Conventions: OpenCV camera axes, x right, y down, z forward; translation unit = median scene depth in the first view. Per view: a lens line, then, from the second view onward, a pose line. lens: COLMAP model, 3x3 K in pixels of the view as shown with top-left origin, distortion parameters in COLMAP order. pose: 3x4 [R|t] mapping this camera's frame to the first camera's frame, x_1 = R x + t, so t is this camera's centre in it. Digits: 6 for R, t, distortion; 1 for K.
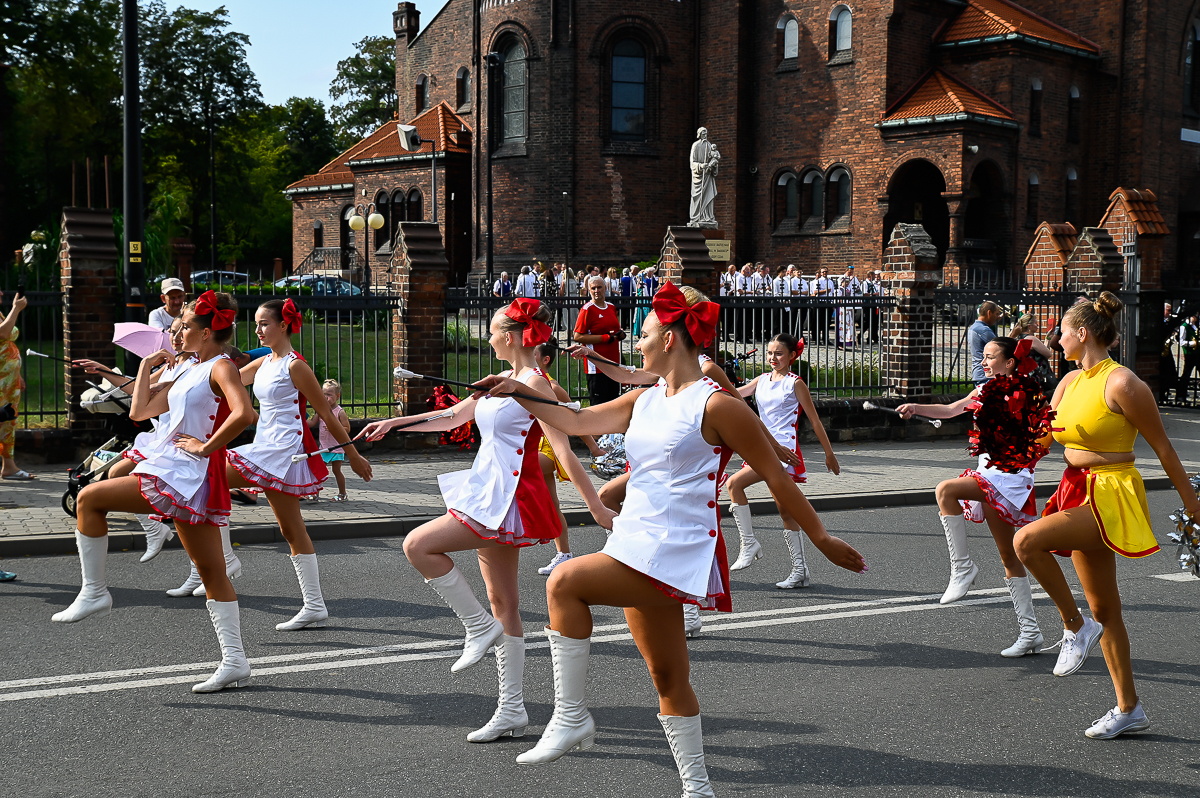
lens RADIAL K [[1425.4, 0, 588.7], [0, 1425.4, 387.5], [0, 0, 1]] dist [0.052379, 0.000000]
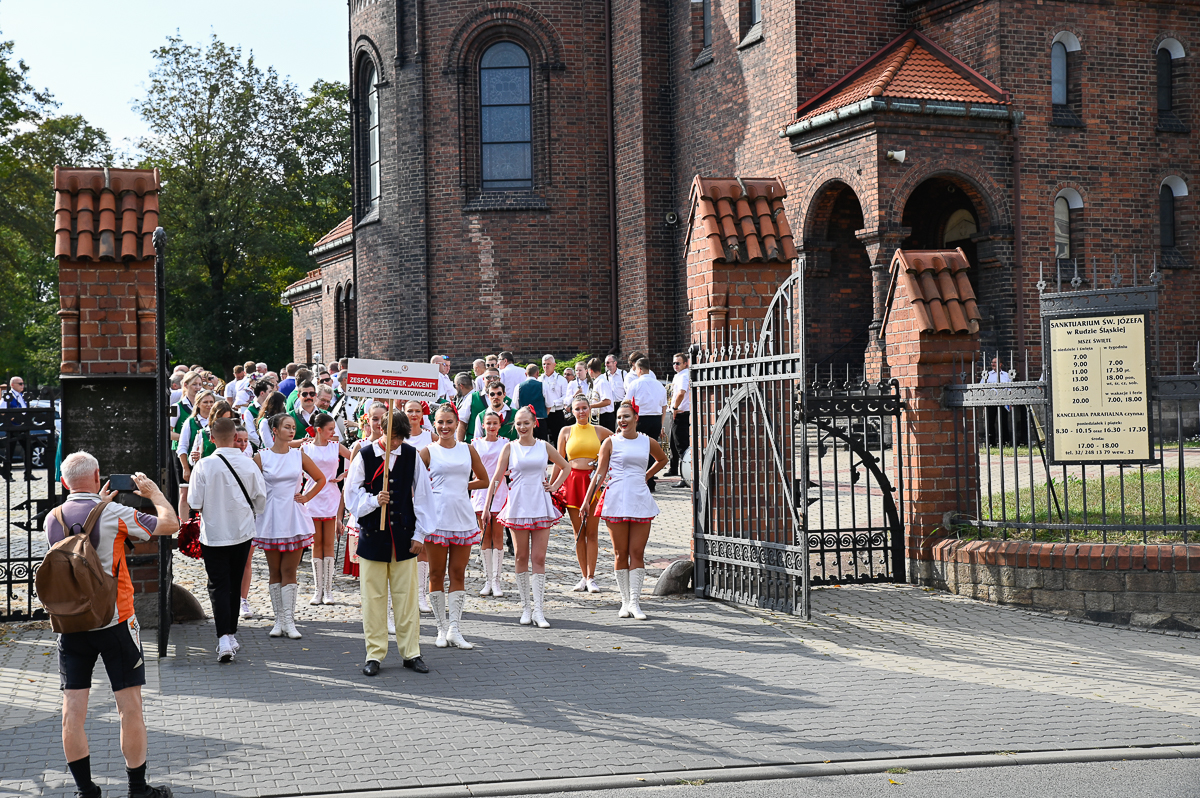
lens RADIAL K [[1748.0, 0, 591.9], [0, 1748.0, 389.5], [0, 0, 1]] dist [0.122976, 0.000000]
pose [[0.938333, -0.036682, -0.343782, 0.356531], [0.007446, 0.996269, -0.085977, -0.005325], [0.345653, 0.078115, 0.935105, 0.242969]]
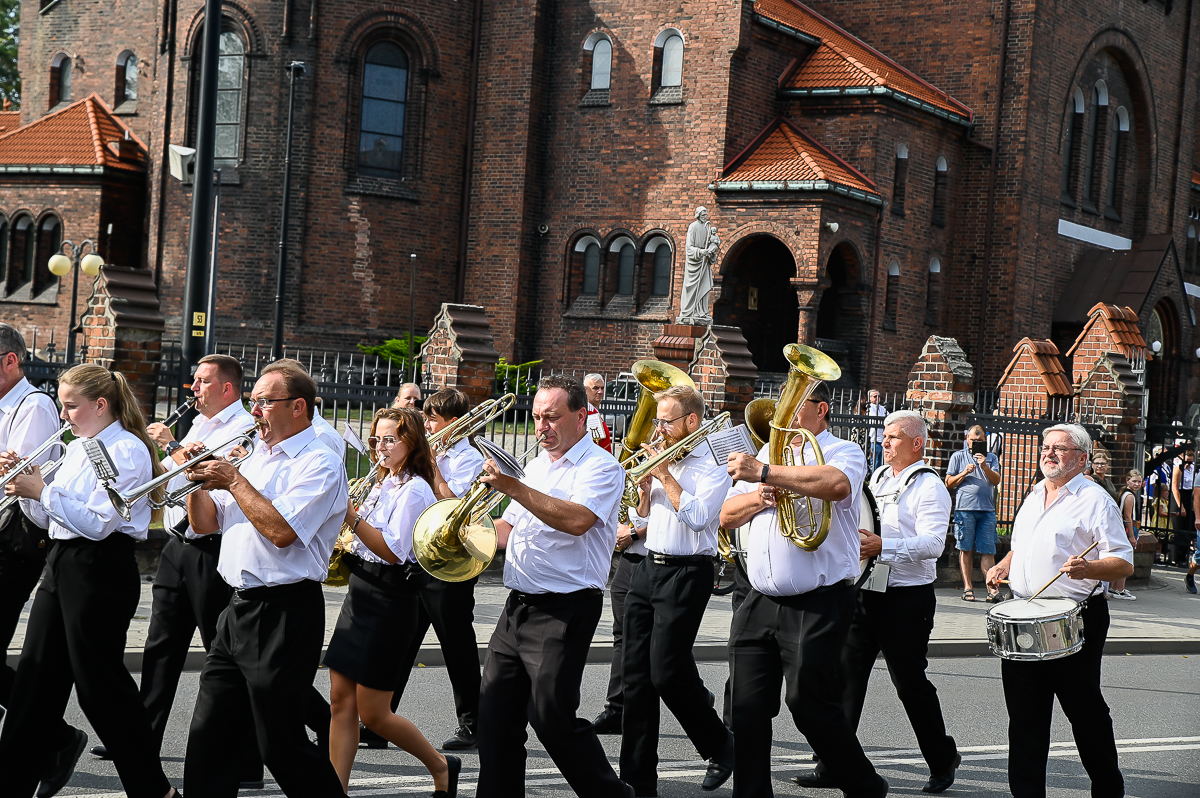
lens RADIAL K [[2028.4, 0, 590.2], [0, 2028.4, 394.6], [0, 0, 1]] dist [0.151506, 0.000000]
pose [[0.974925, 0.058991, 0.214570, -0.088617], [-0.046434, 0.996926, -0.063102, 0.003264], [-0.217633, 0.051556, 0.974668, -0.058952]]
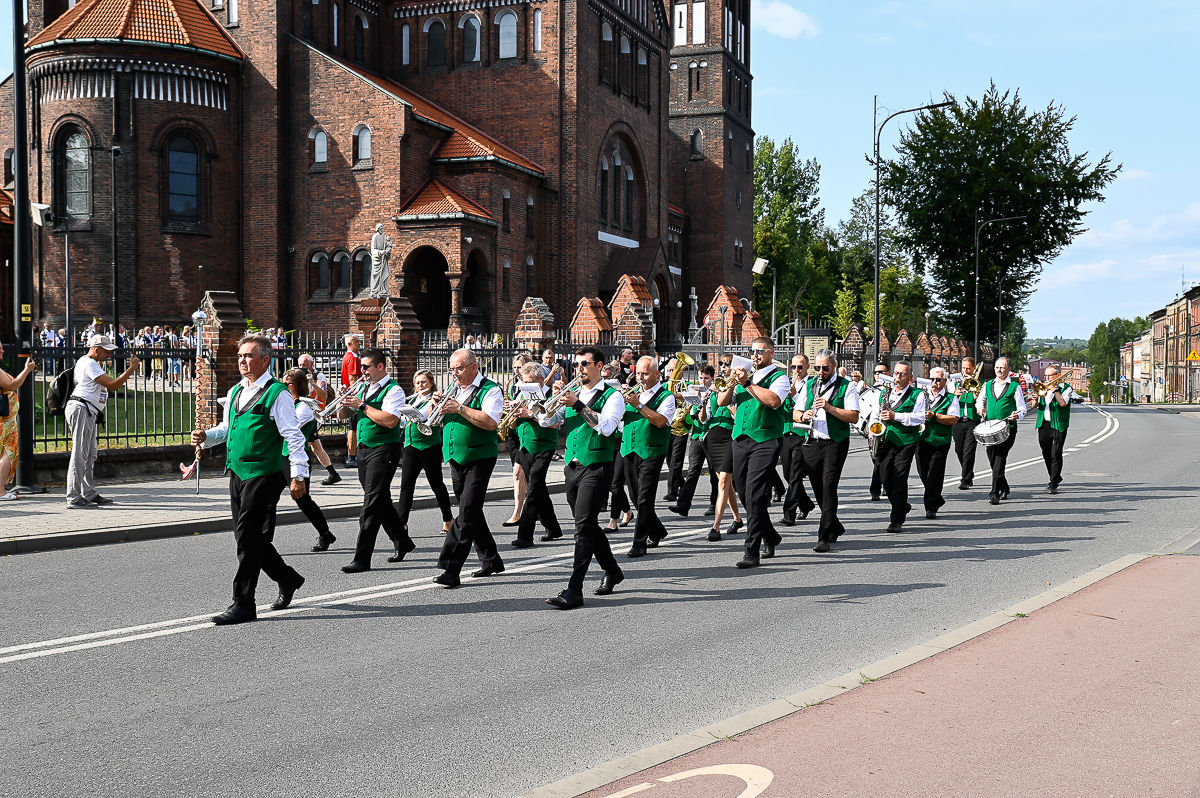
lens RADIAL K [[1177.5, 0, 593.6], [0, 1177.5, 387.0], [0, 0, 1]] dist [-0.008743, 0.000000]
pose [[0.908269, -0.015910, 0.418084, -0.075749], [0.030196, 0.999164, -0.027576, 0.003070], [-0.417295, 0.037671, 0.907990, -0.031419]]
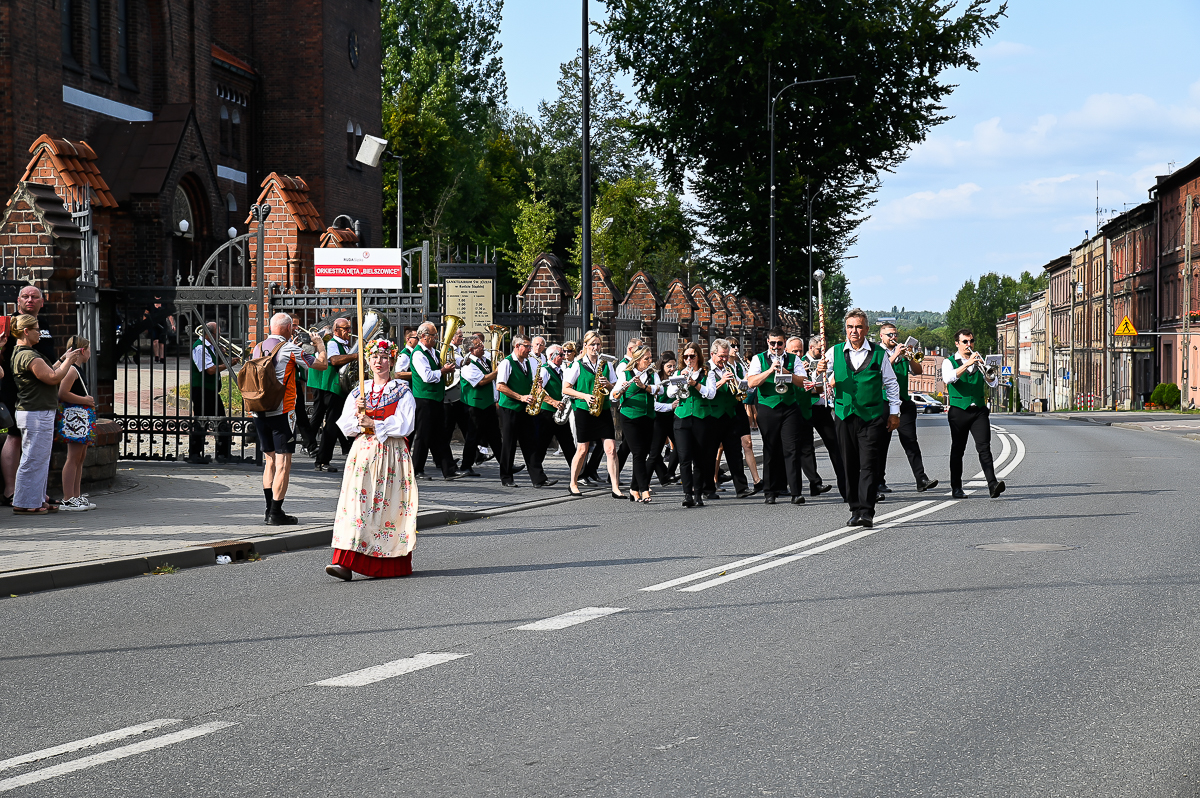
lens RADIAL K [[2028.4, 0, 577.7], [0, 2028.4, 435.4], [0, 0, 1]] dist [0.151506, 0.000000]
pose [[0.795005, -0.038833, 0.605359, -0.008624], [0.048630, 0.998817, 0.000207, 0.005977], [-0.604651, 0.029274, 0.795953, 0.042814]]
